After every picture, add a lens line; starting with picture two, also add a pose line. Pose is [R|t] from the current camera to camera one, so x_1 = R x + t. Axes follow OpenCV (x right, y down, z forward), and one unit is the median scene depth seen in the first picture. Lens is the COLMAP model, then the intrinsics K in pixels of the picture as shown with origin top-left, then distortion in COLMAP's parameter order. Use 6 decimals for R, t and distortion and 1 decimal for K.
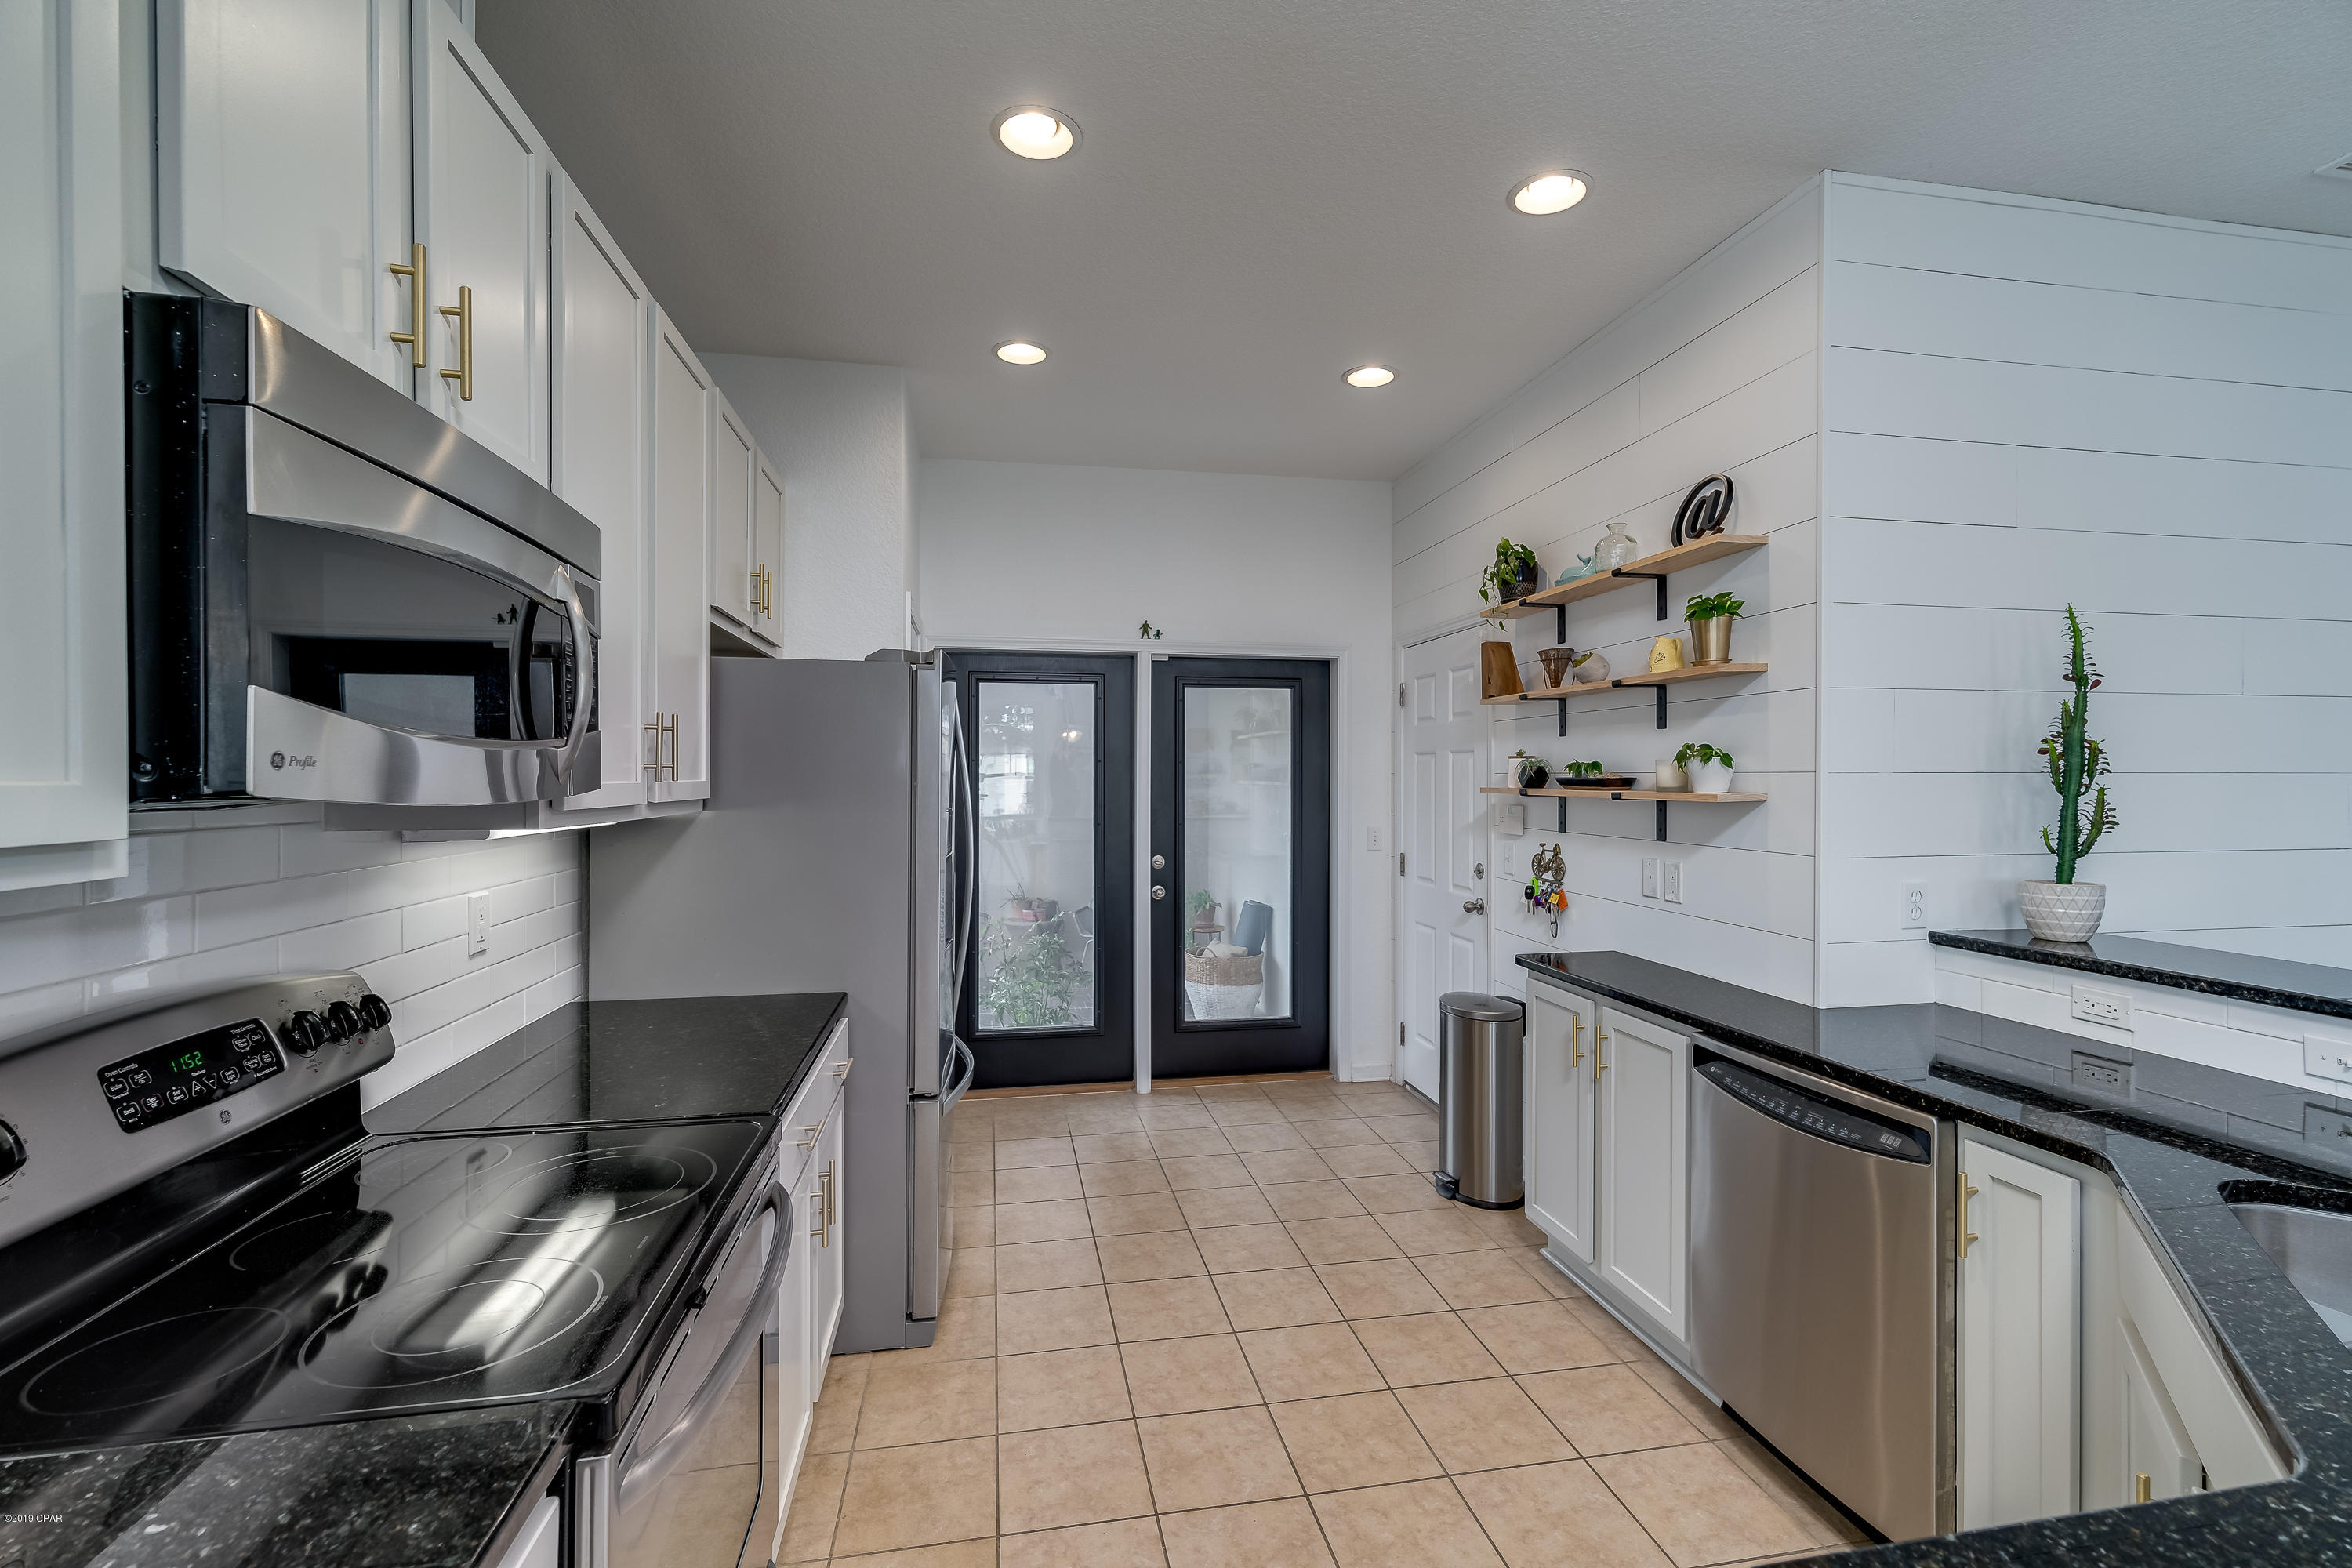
lens RADIAL K [[1019.0, 0, 1183.6], [0, 1019.0, 782.3], [0, 0, 1]] dist [0.003764, 0.001266]
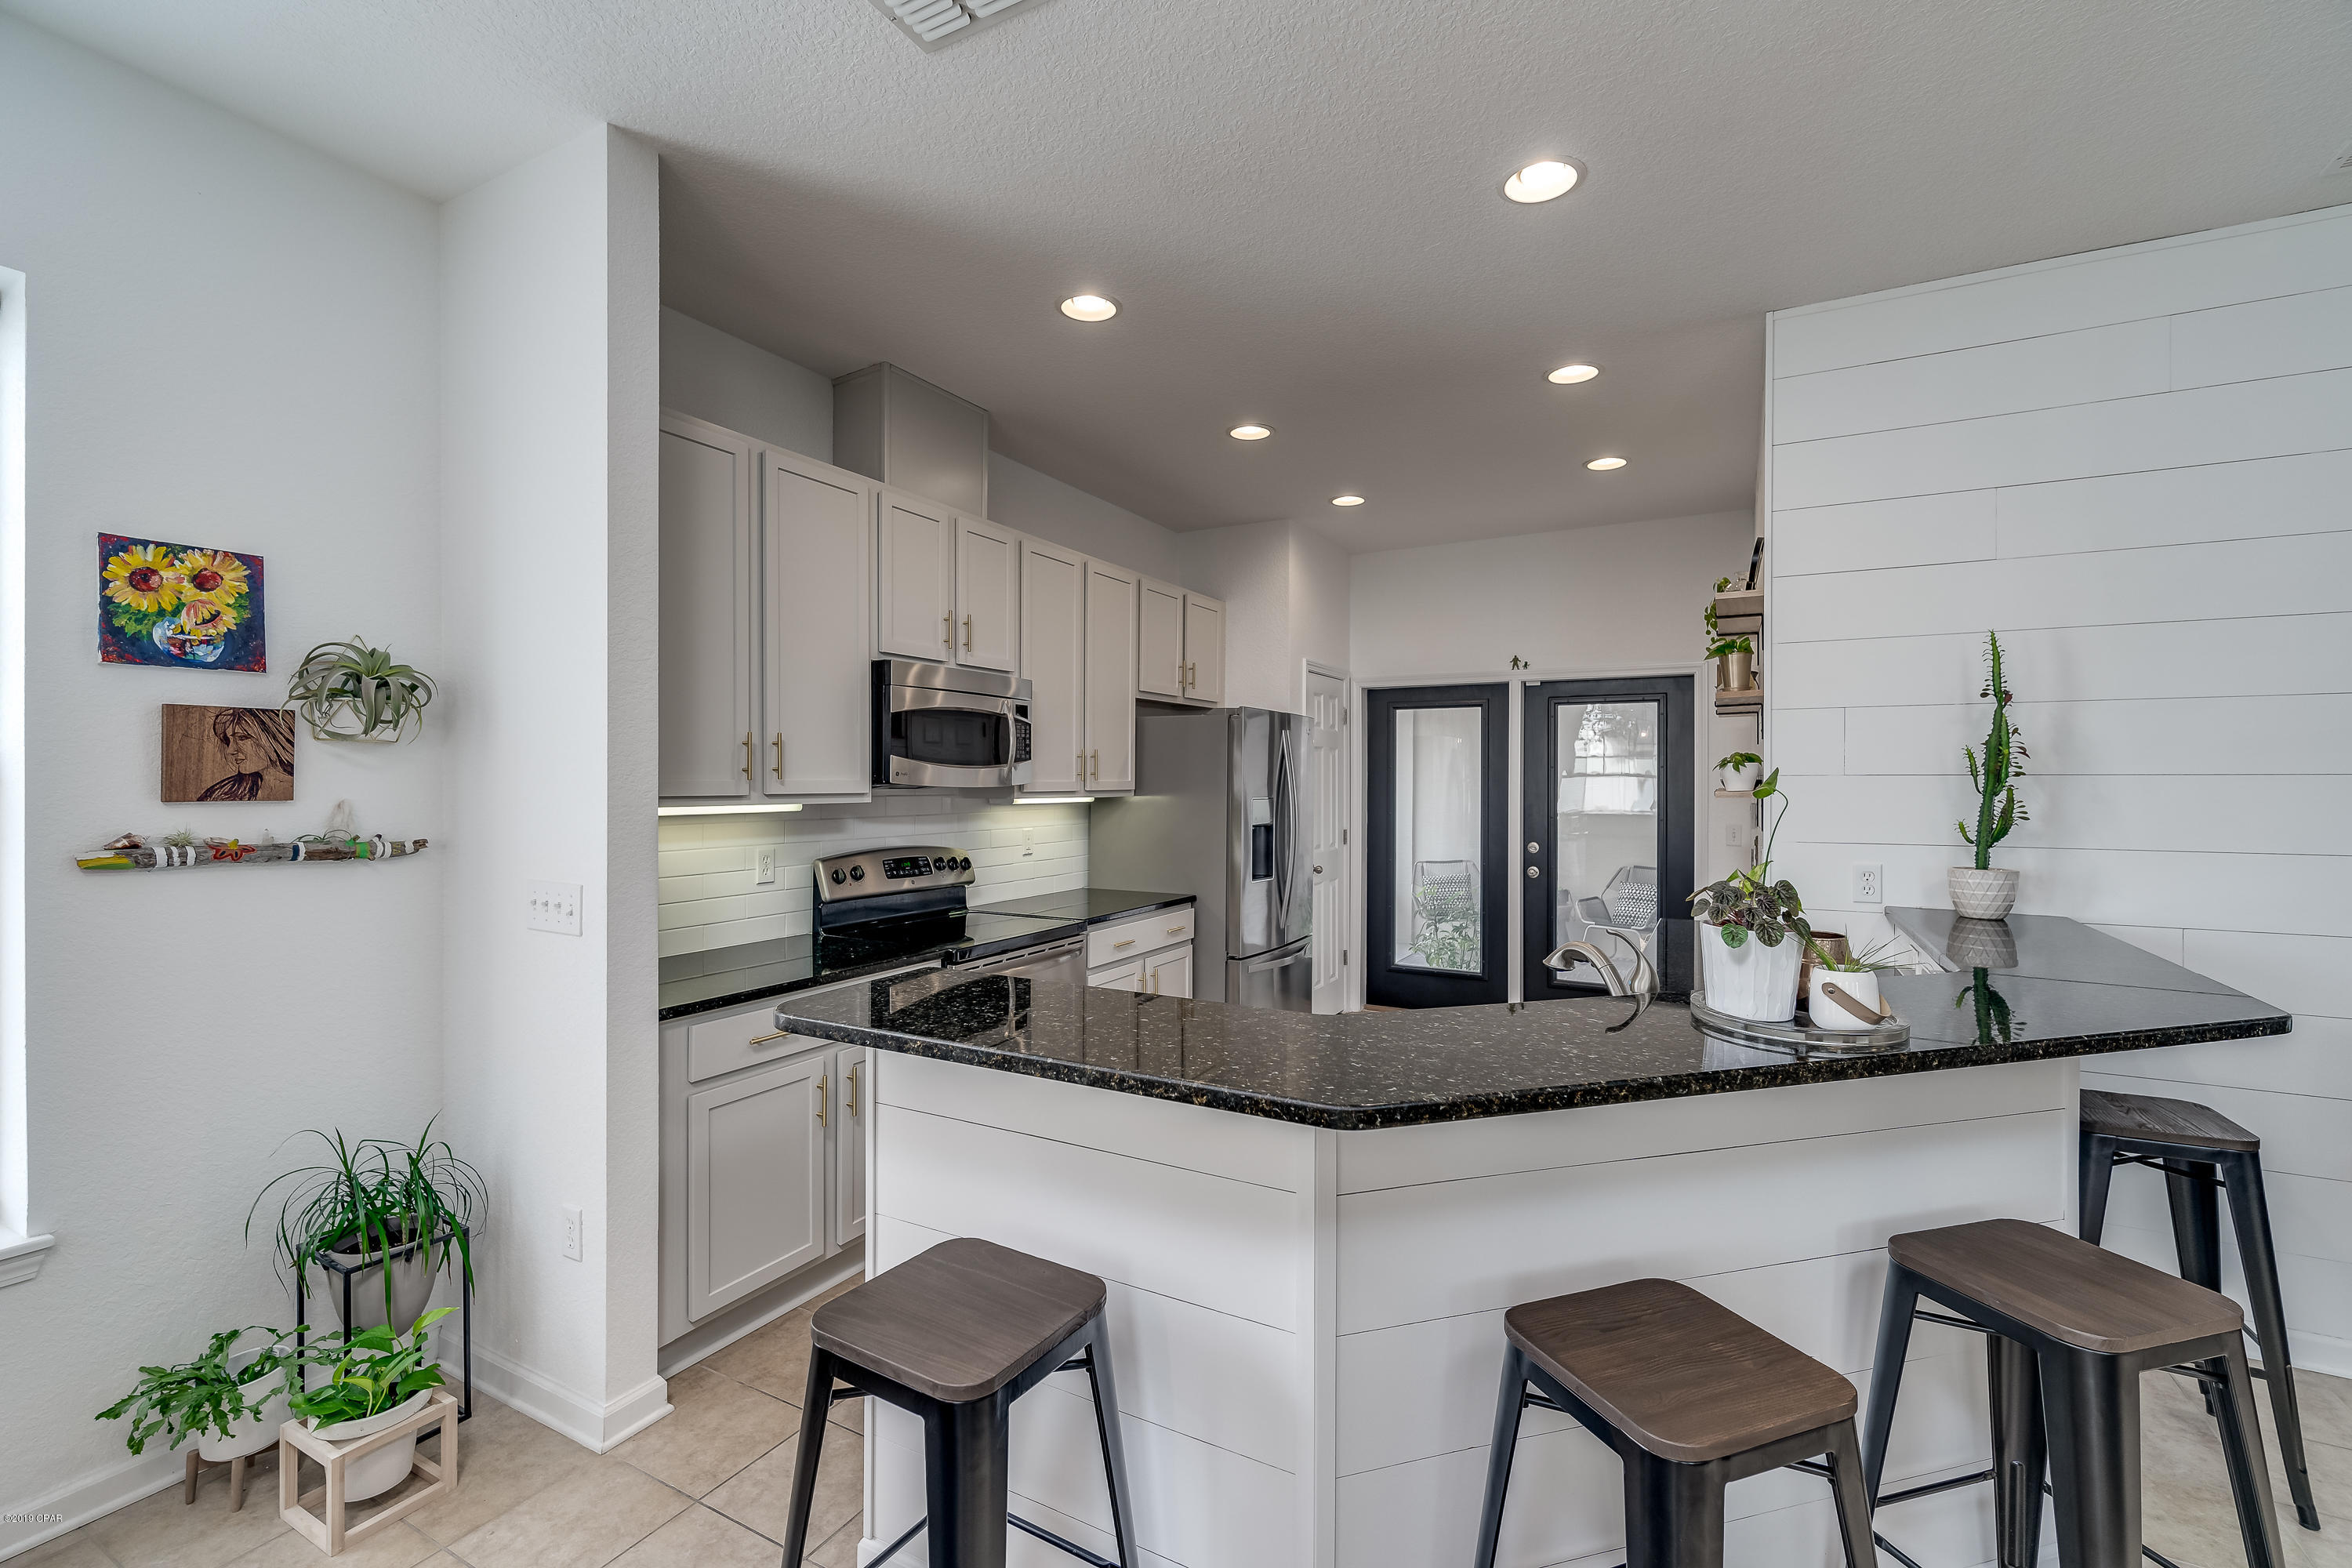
lens RADIAL K [[1019.0, 0, 1179.5], [0, 1019.0, 783.1], [0, 0, 1]] dist [0.003764, 0.001266]
pose [[0.775632, 0.002999, -0.631178, 0.589612], [-0.004177, 0.999991, -0.000382, 0.002794], [0.631171, 0.002932, 0.775638, -0.327308]]
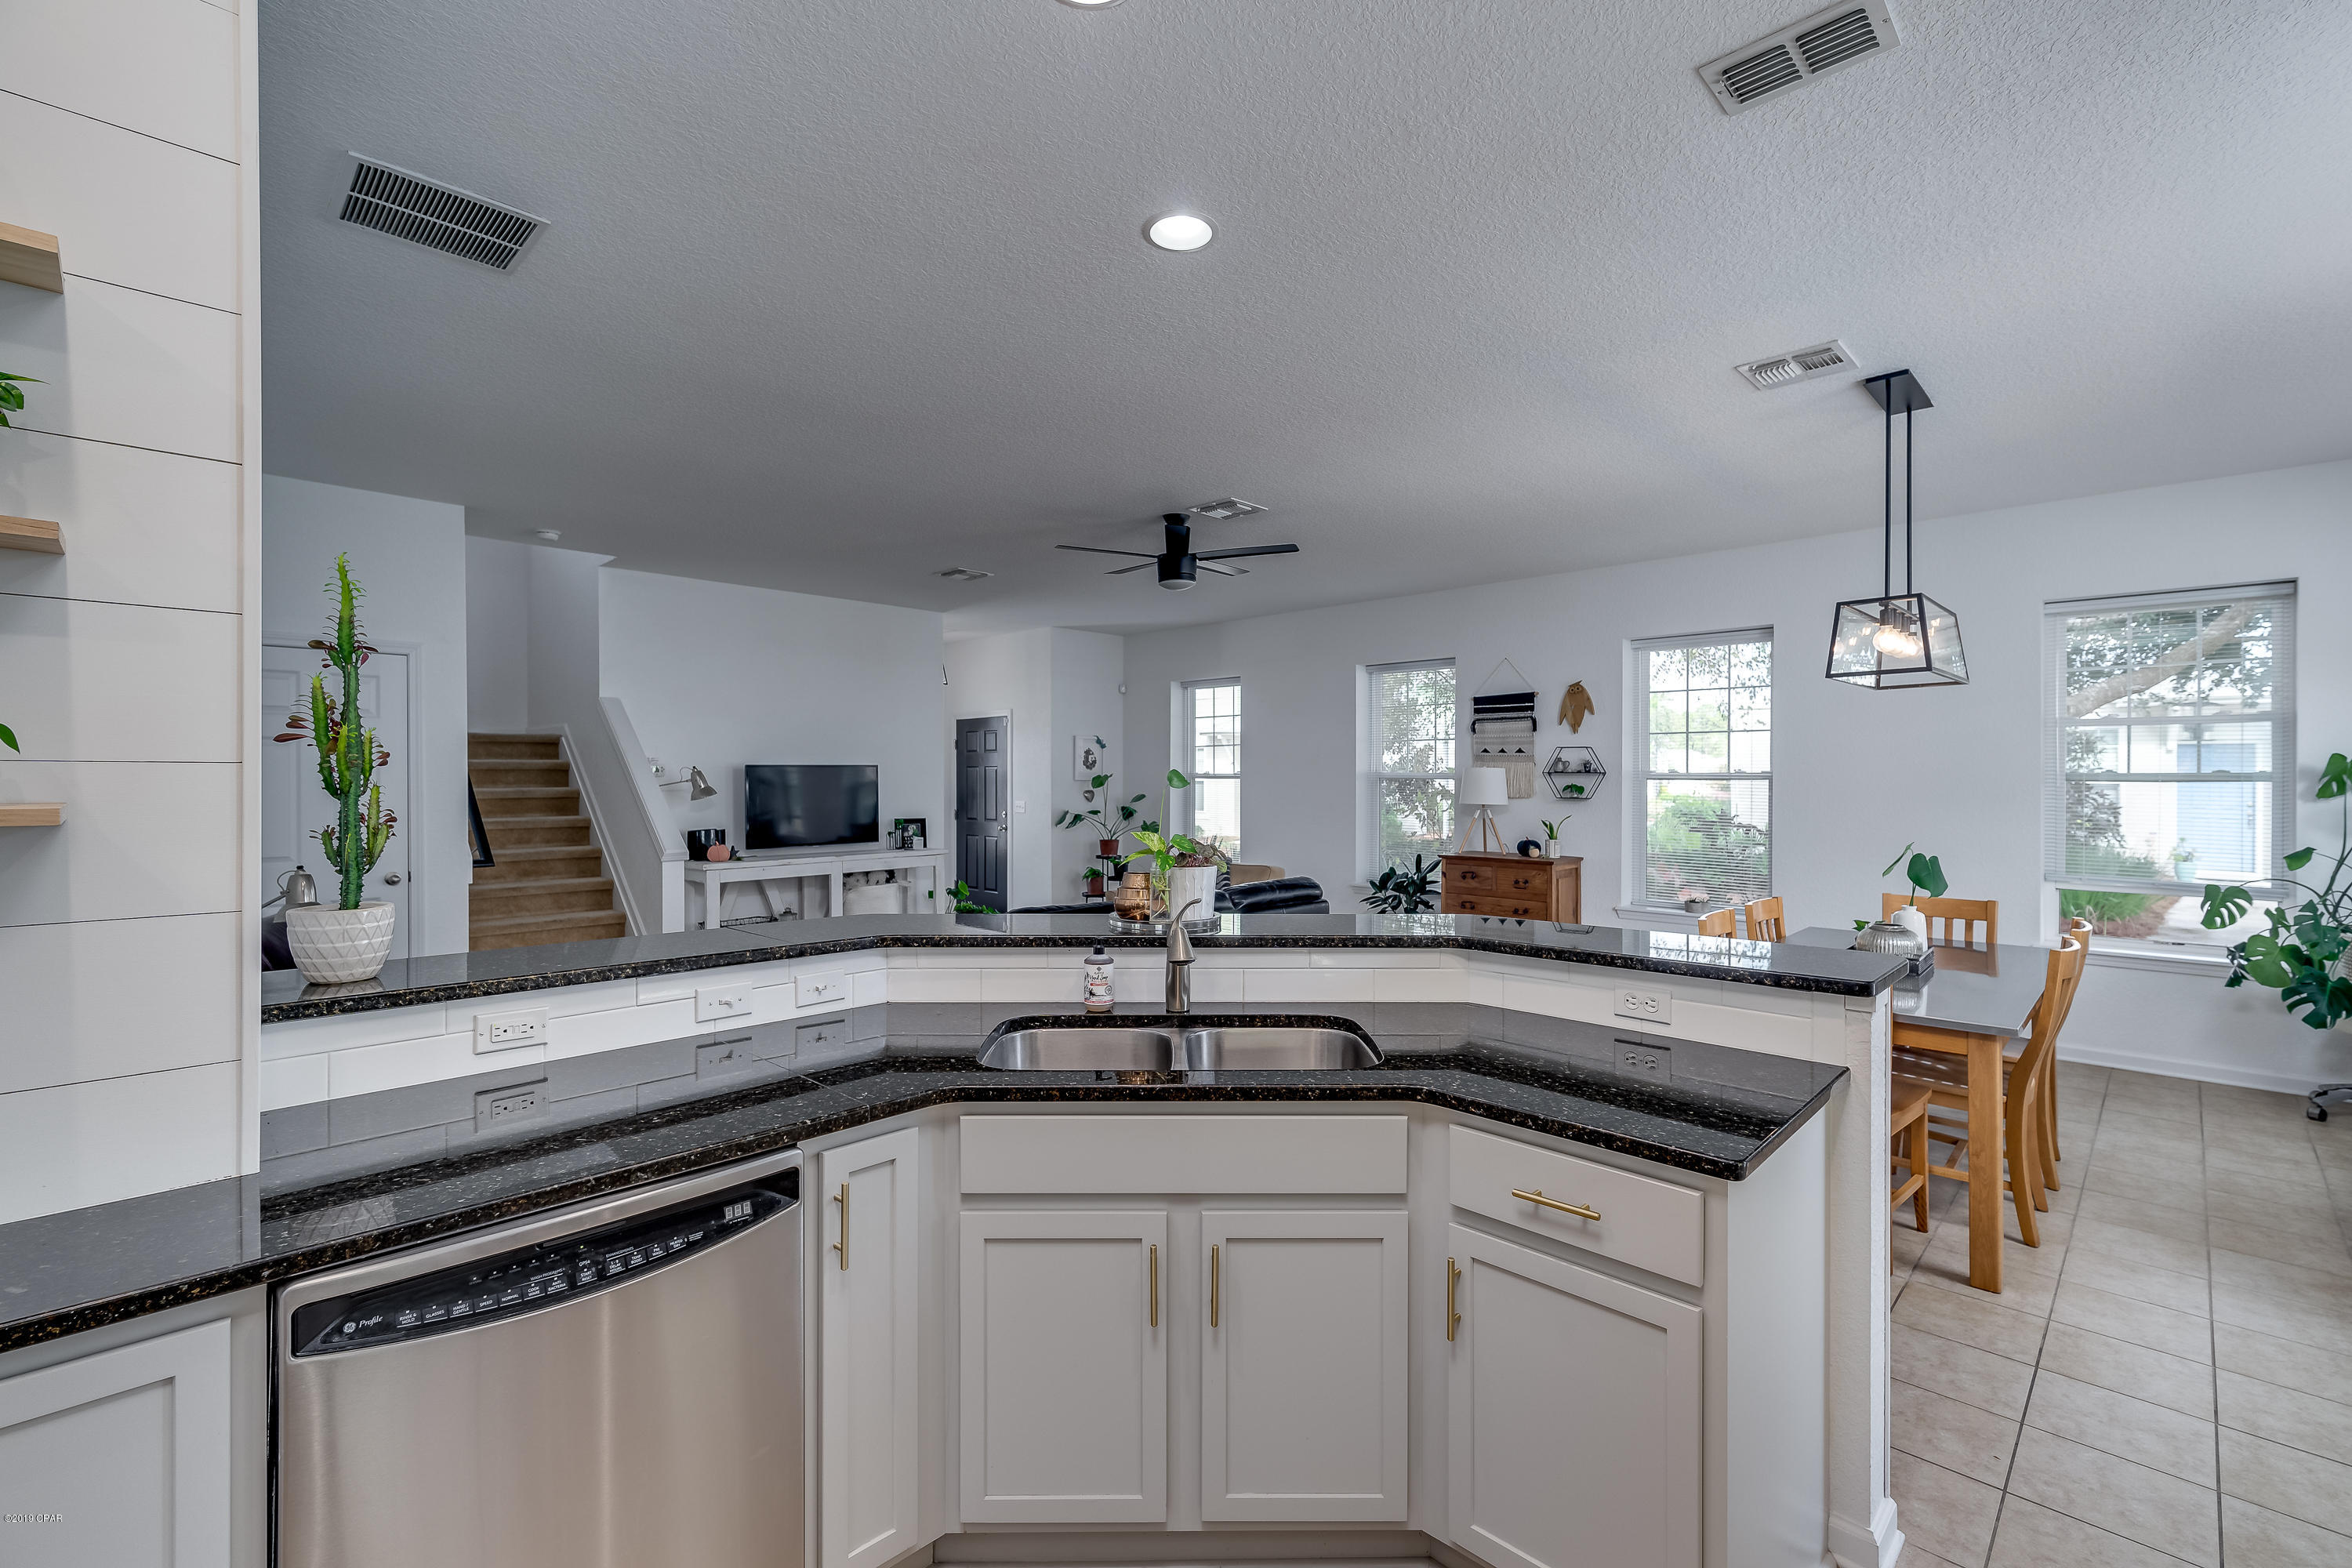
lens RADIAL K [[1019.0, 0, 1176.6], [0, 1019.0, 787.3], [0, 0, 1]] dist [0.003764, 0.001266]
pose [[-0.573760, -0.009163, 0.818972, -0.099695], [0.002476, 0.999913, 0.012922, -0.001755], [-0.819020, 0.009442, -0.573688, 0.617770]]
